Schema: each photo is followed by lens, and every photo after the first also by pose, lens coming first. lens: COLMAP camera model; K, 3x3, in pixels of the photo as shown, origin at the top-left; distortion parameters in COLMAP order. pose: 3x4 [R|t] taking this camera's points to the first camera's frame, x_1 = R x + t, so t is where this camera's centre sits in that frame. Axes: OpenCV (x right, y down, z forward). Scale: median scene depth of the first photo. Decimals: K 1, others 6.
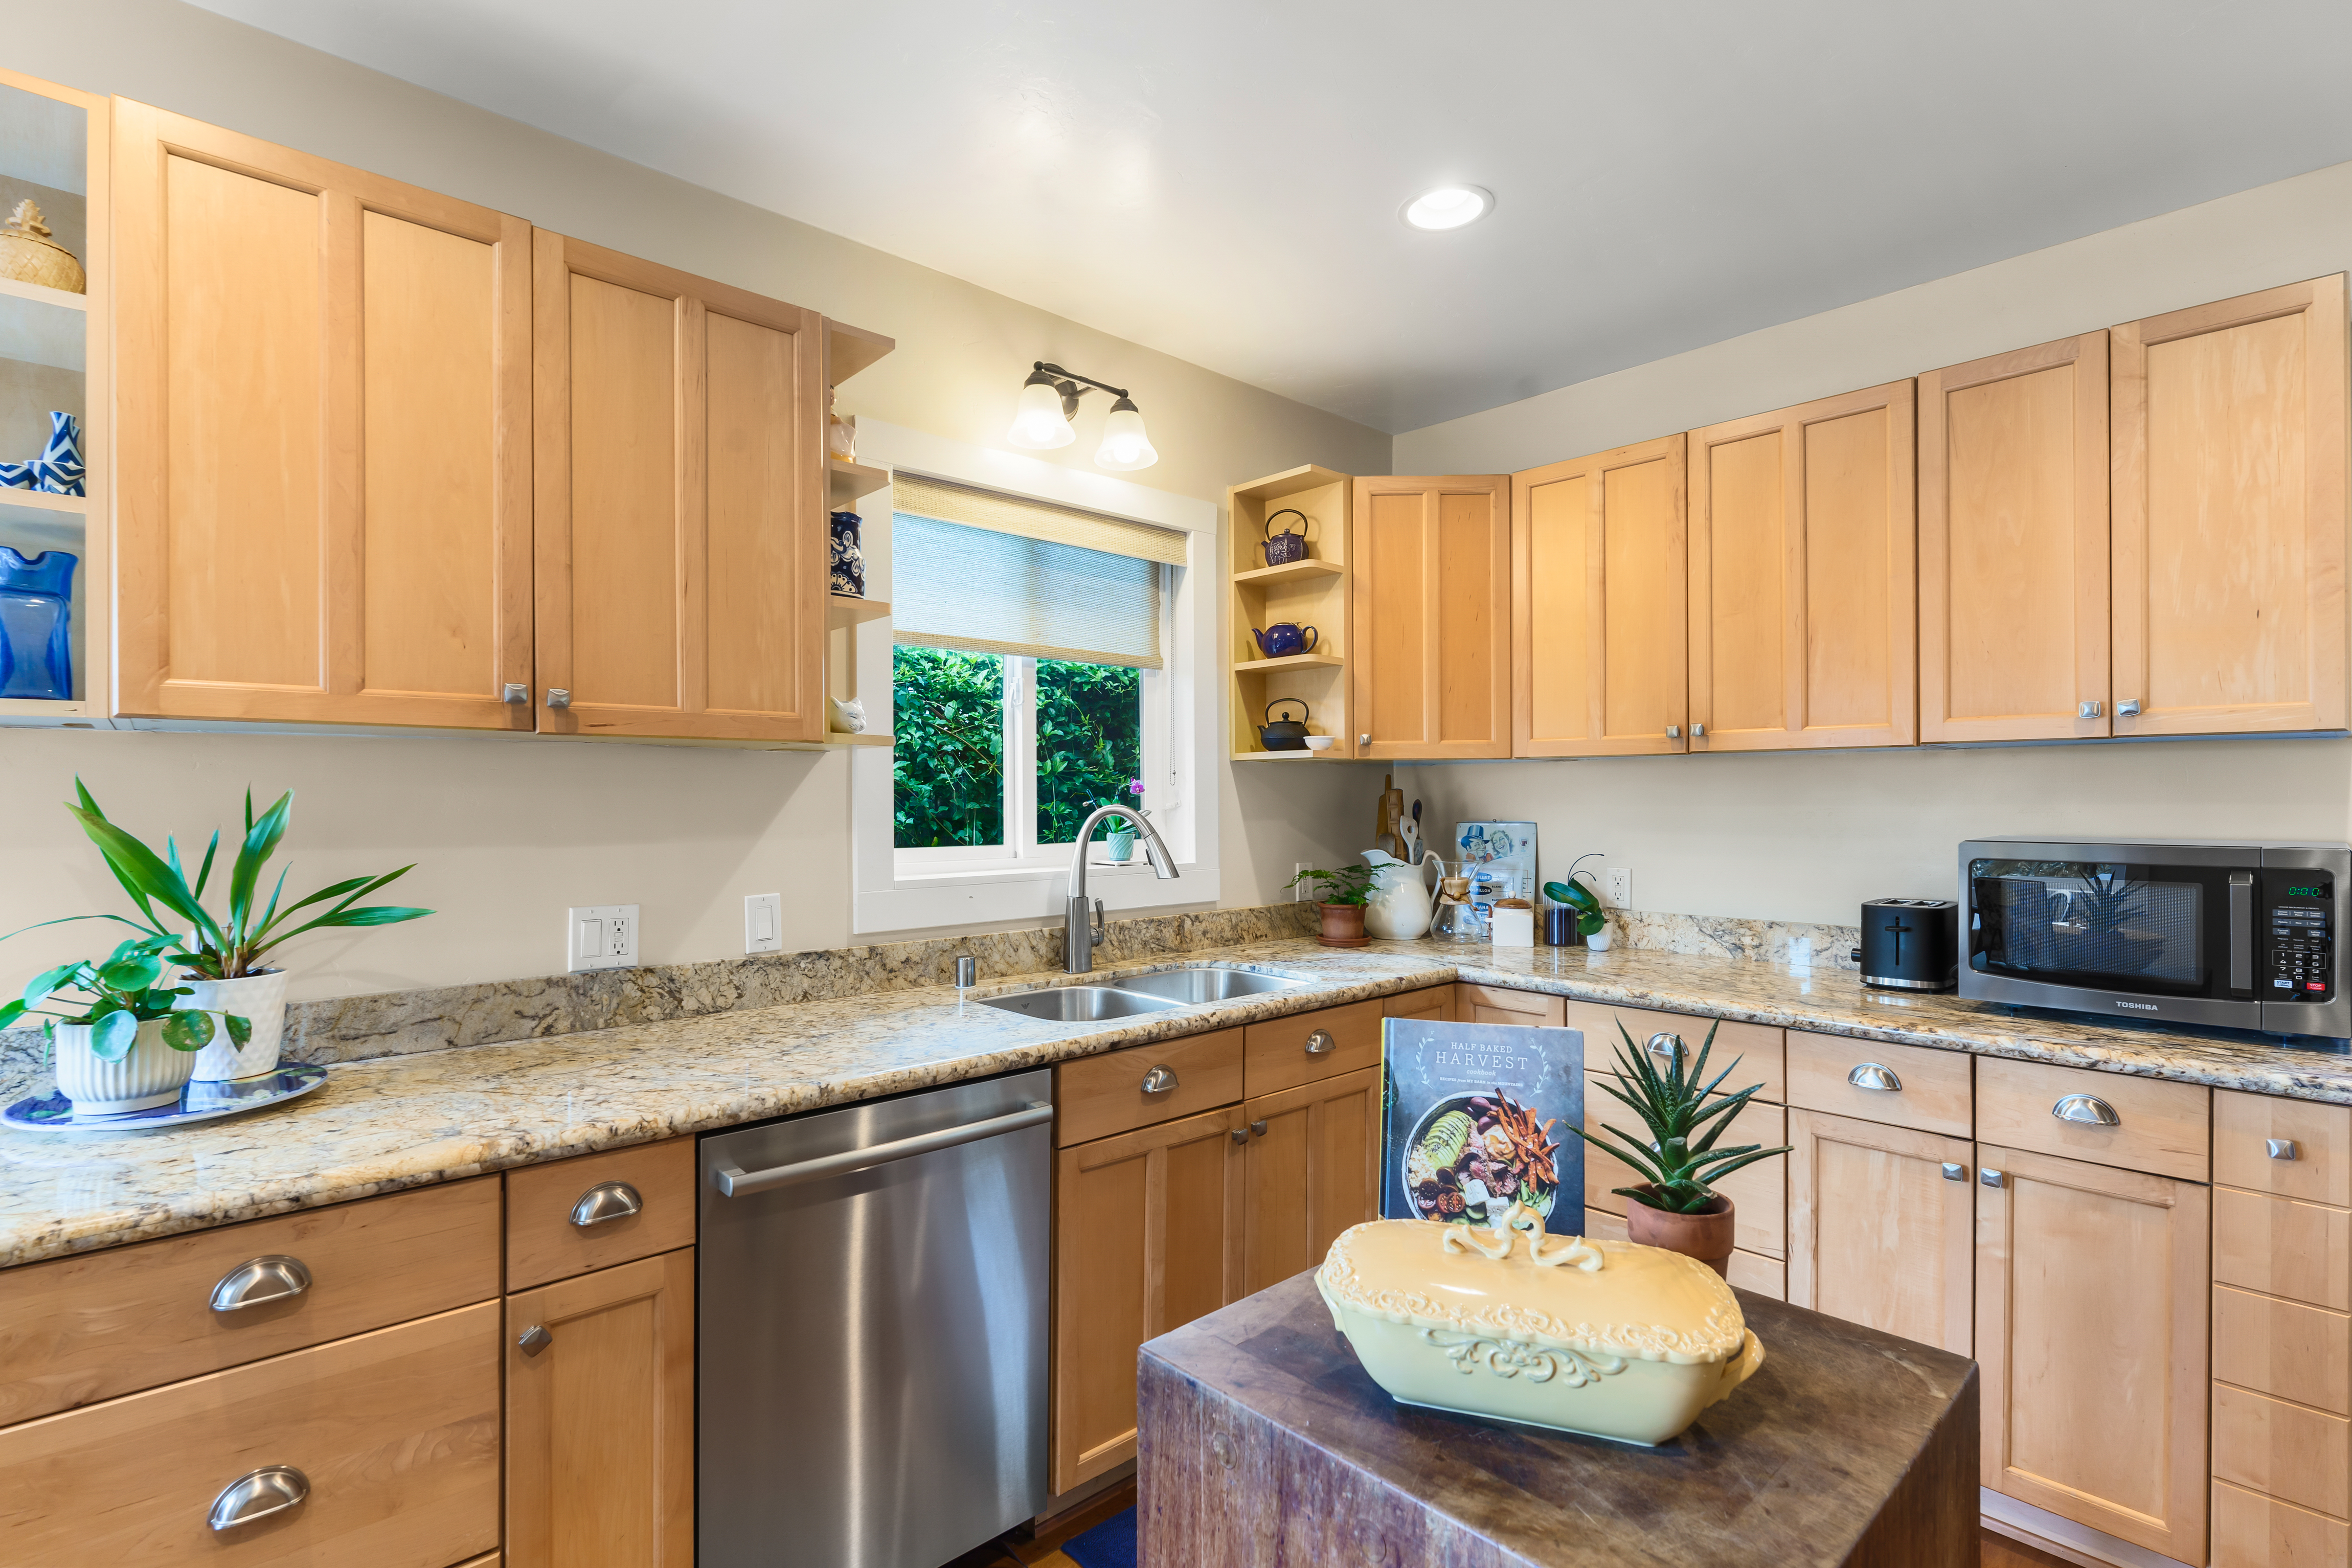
lens RADIAL K [[1122.9, 0, 1170.2], [0, 1122.9, 788.5], [0, 0, 1]] dist [-0.007901, 0.003807]
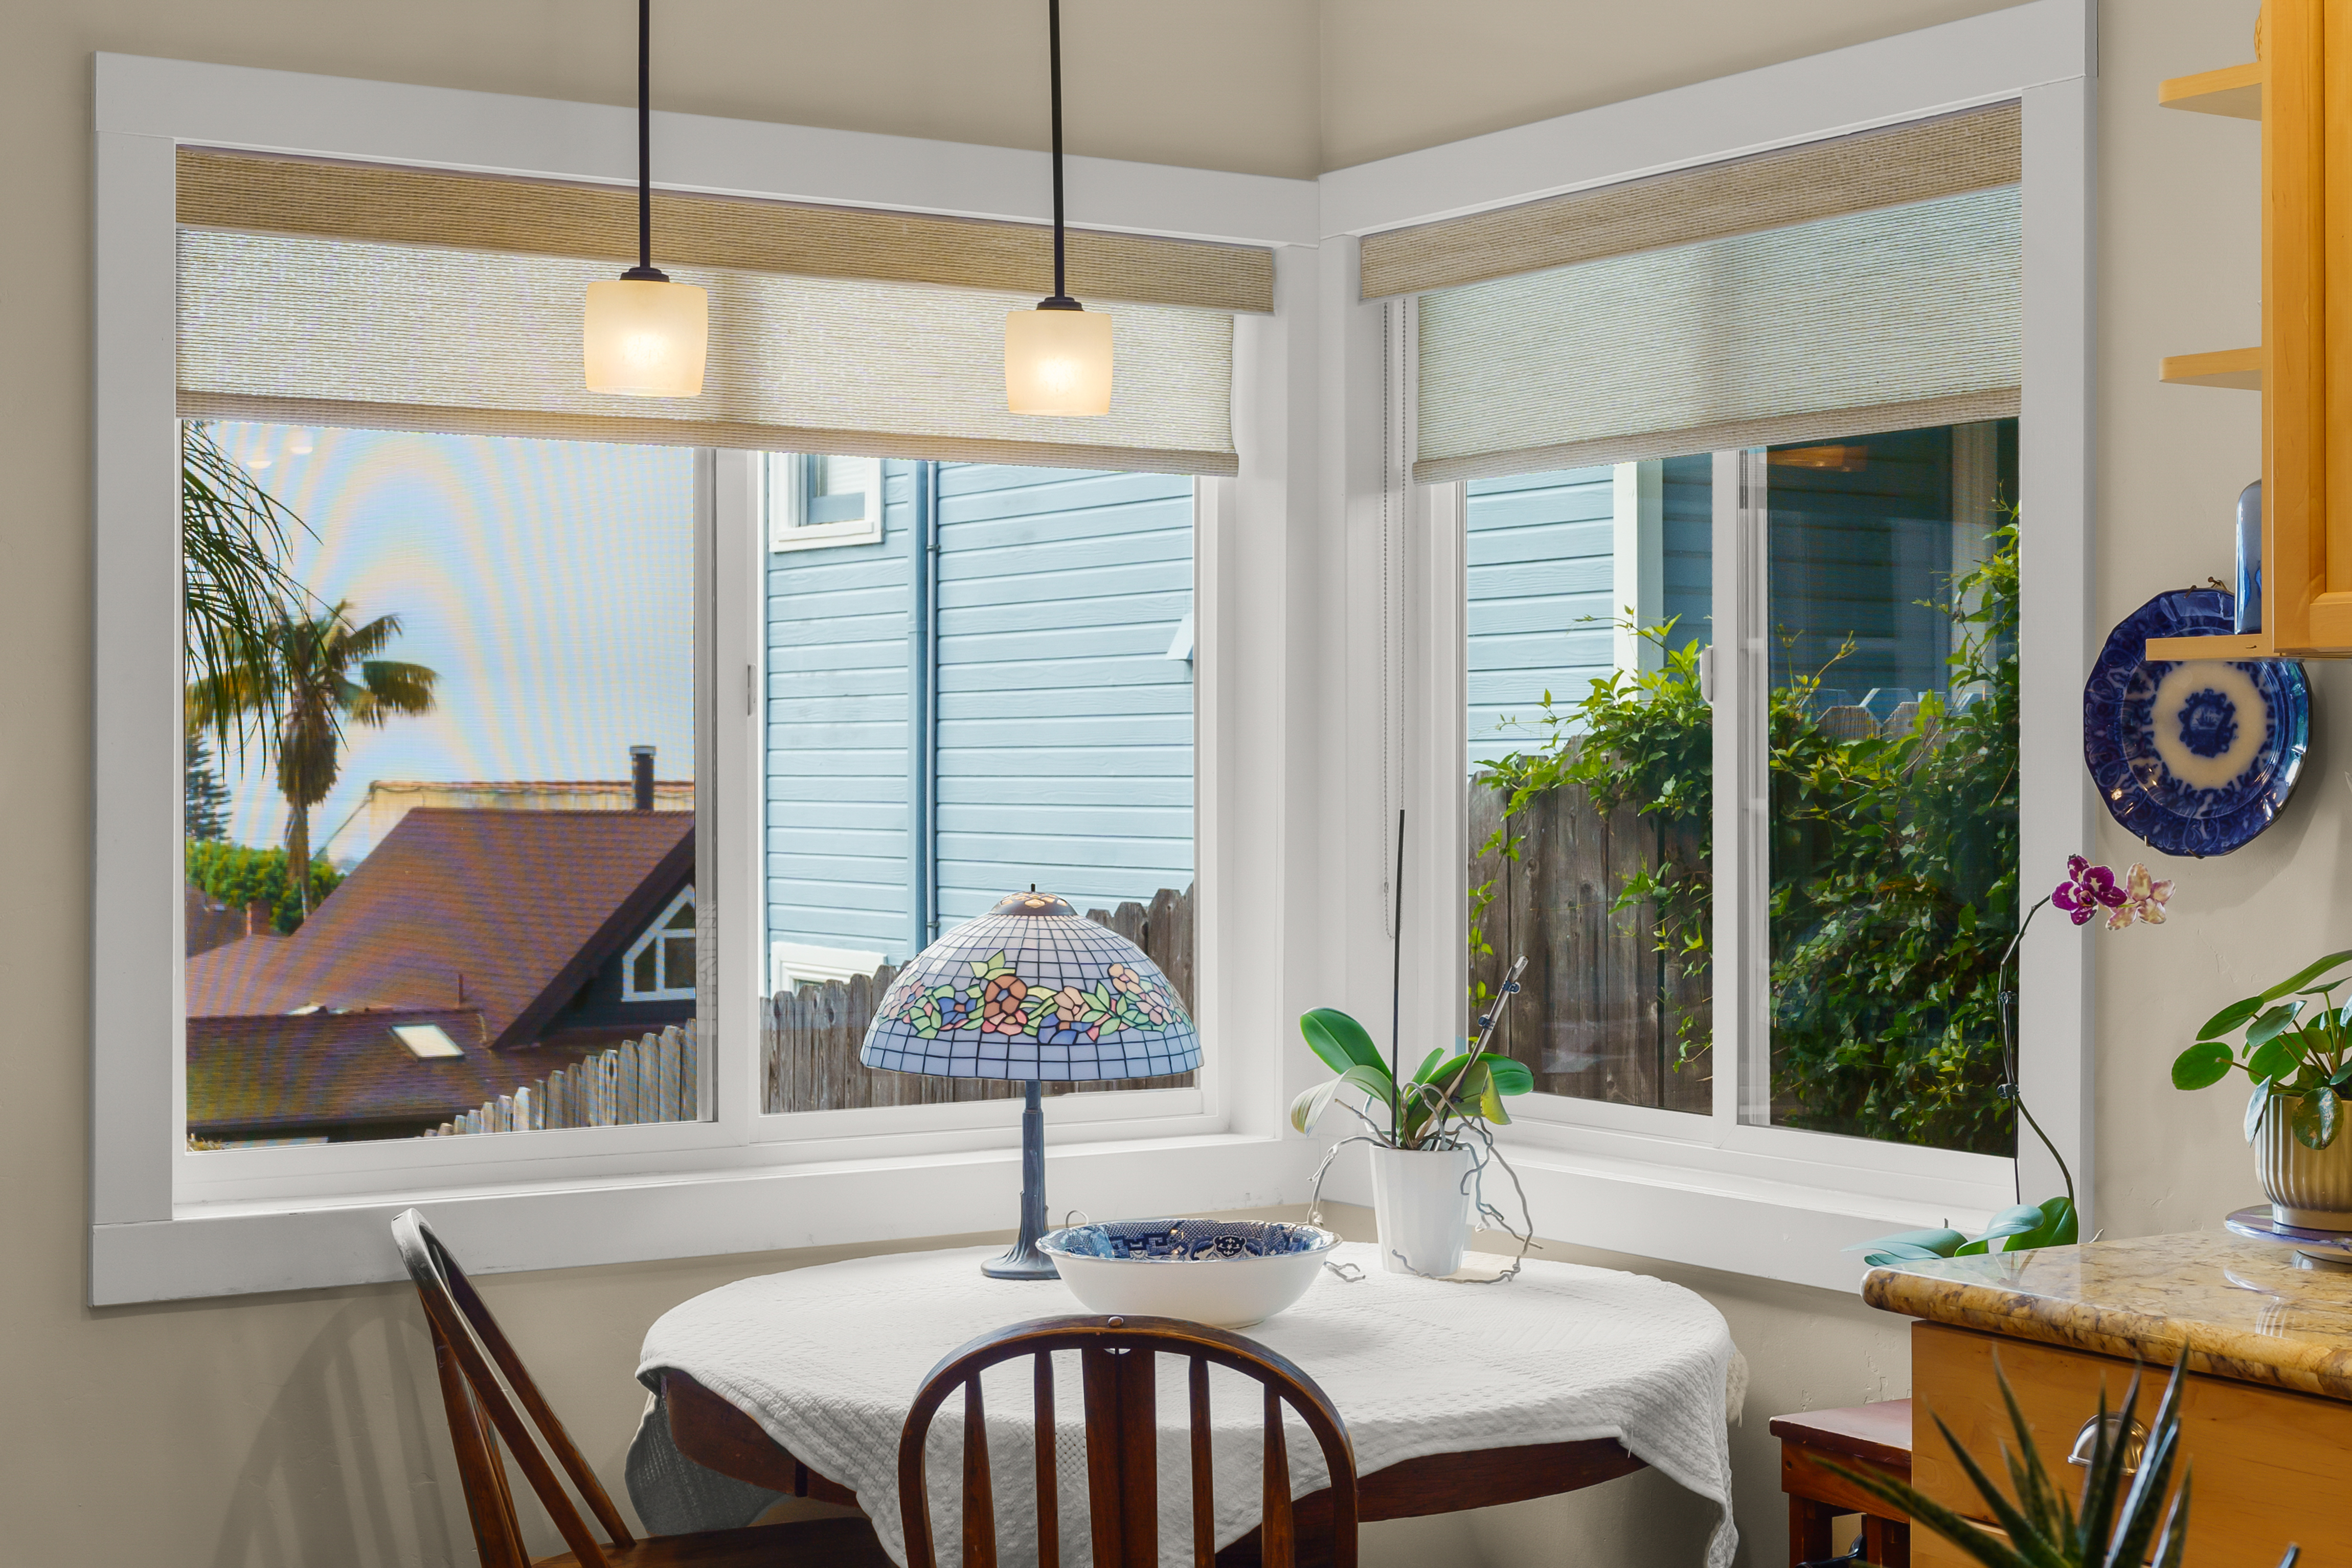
lens RADIAL K [[3479.7, 0, 1174.4], [0, 3479.7, 761.7], [0, 0, 1]] dist [0.005021, 0.000000]
pose [[-0.179837, 0.001396, -0.983695, 0.813970], [0.005144, 0.999987, 0.000479, -0.001091], [0.983683, -0.004974, -0.179842, 0.442974]]
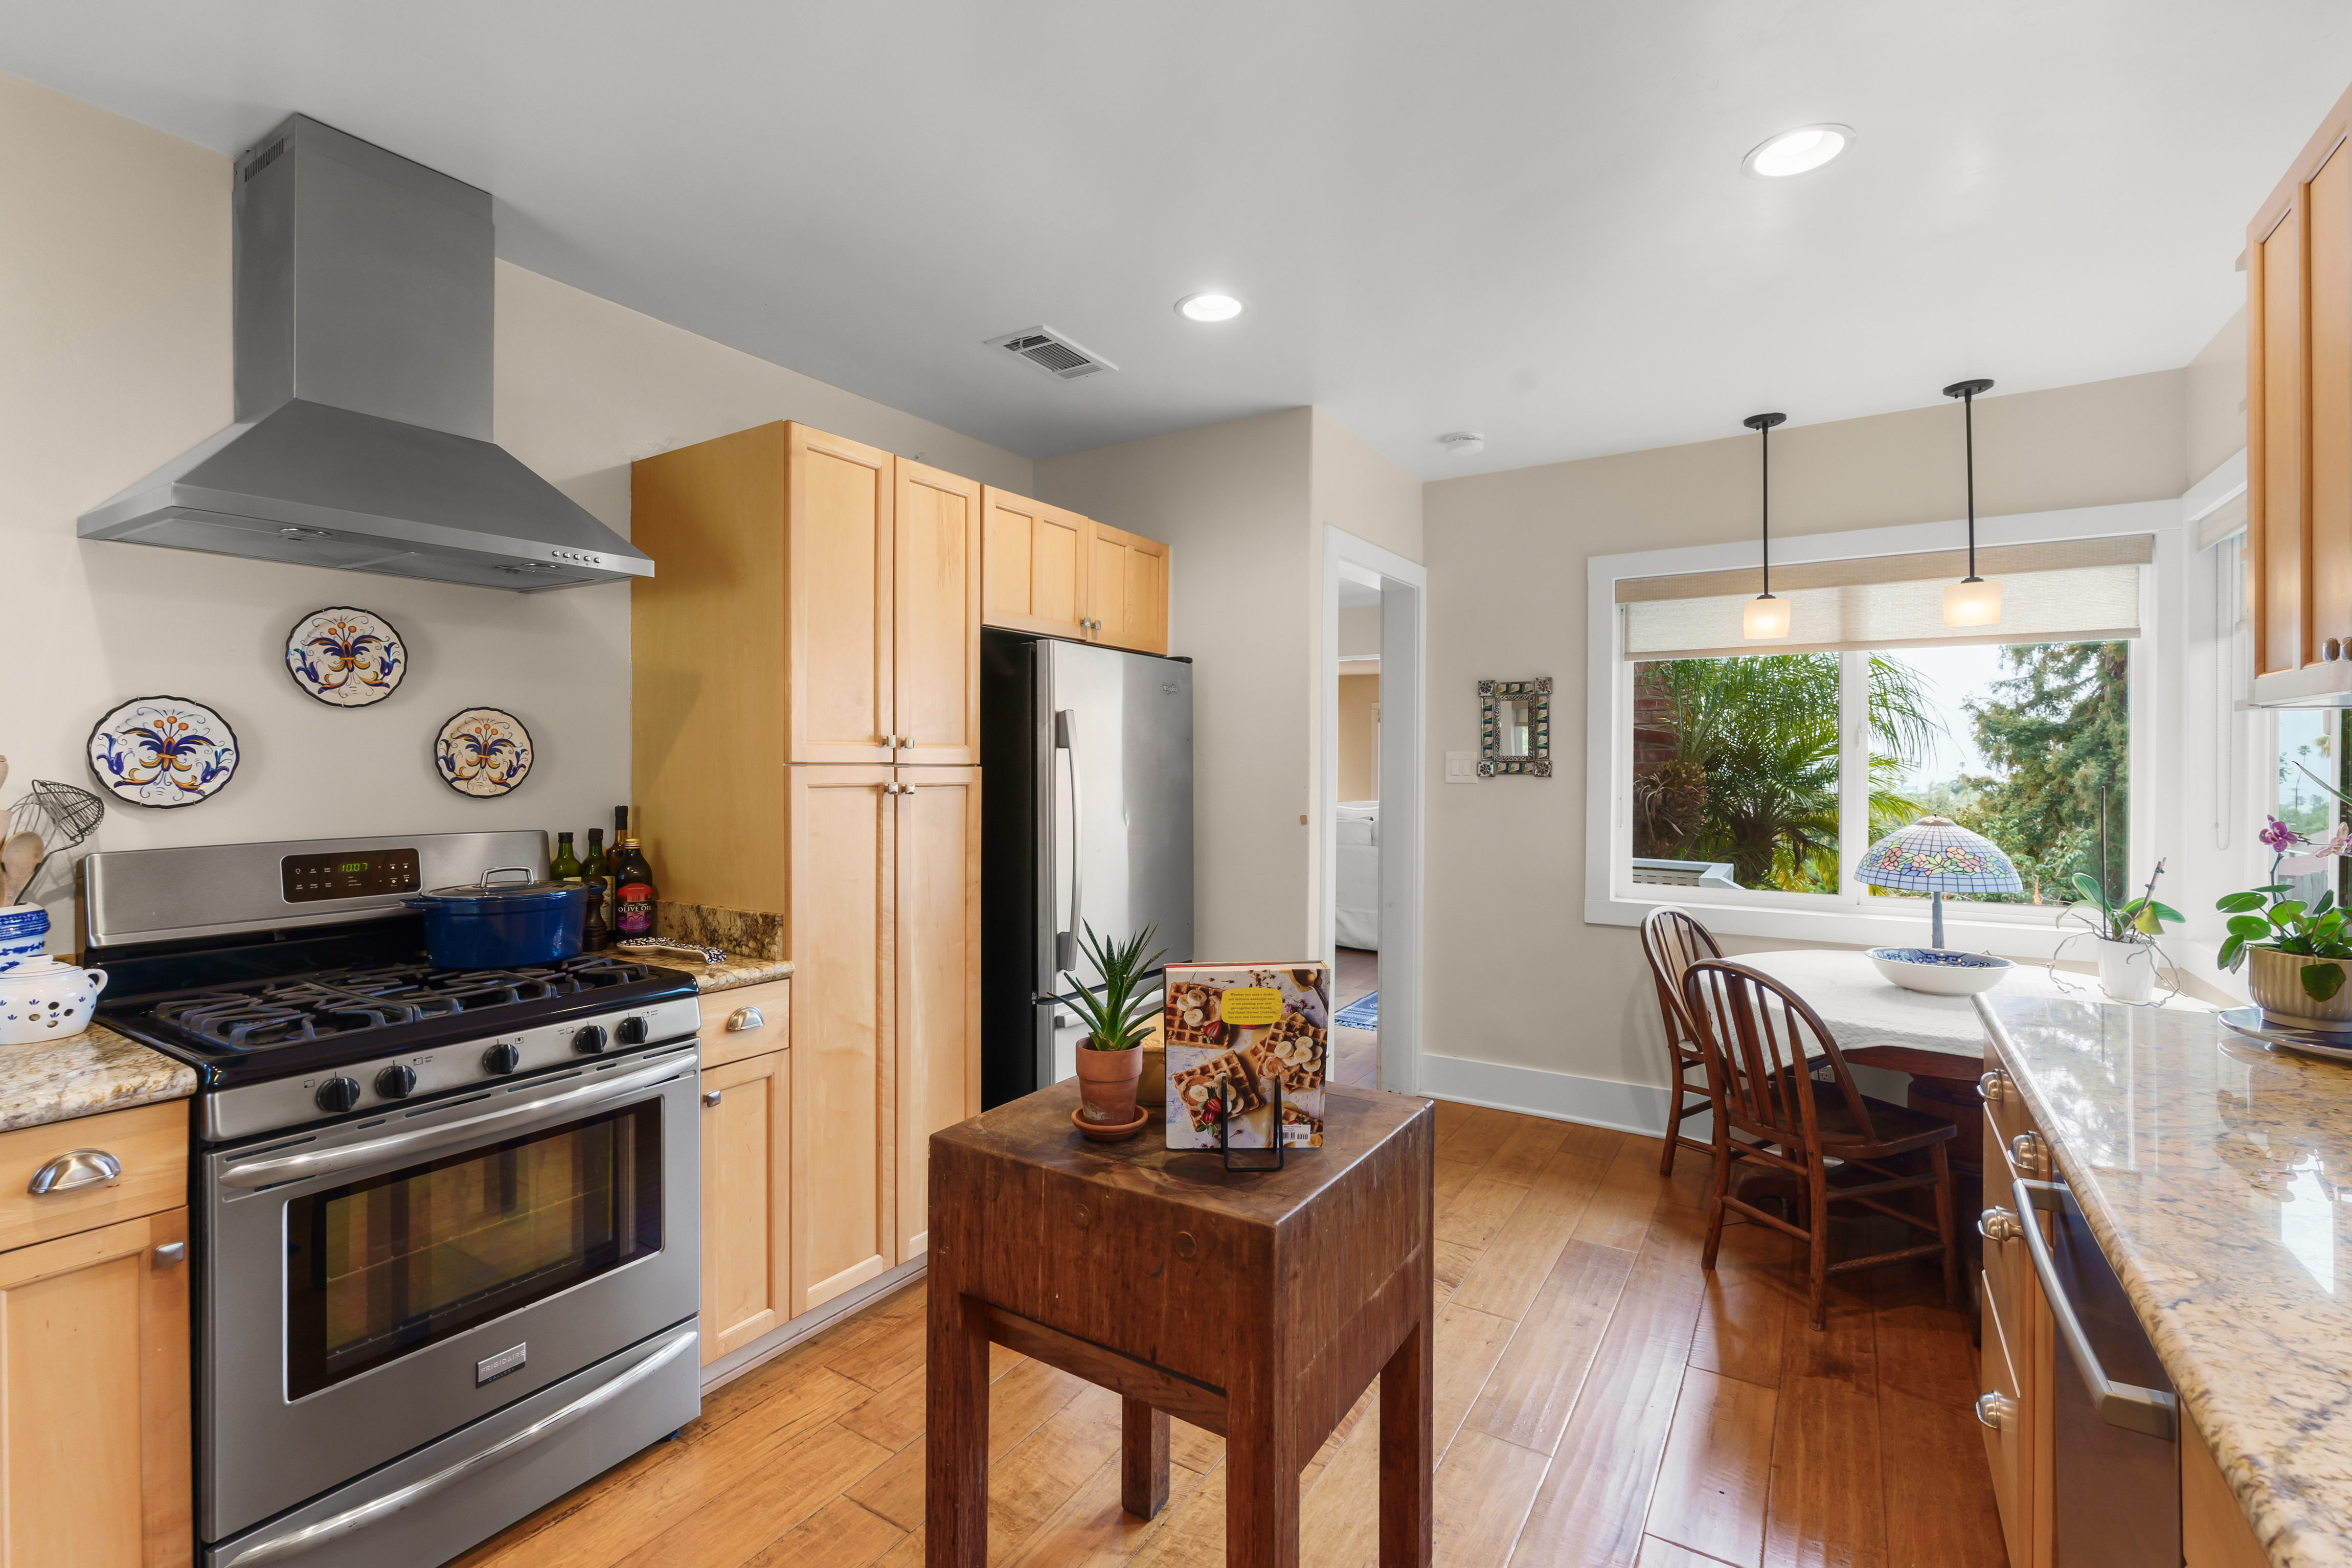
lens RADIAL K [[1041.8, 0, 1163.7], [0, 1041.8, 772.3], [0, 0, 1]] dist [-0.008035, 0.001903]
pose [[-0.968121, 0.001223, -0.250481, 0.351708], [0.000347, 0.999994, 0.003542, 0.003727], [0.250484, 0.003342, -0.968115, 1.135733]]
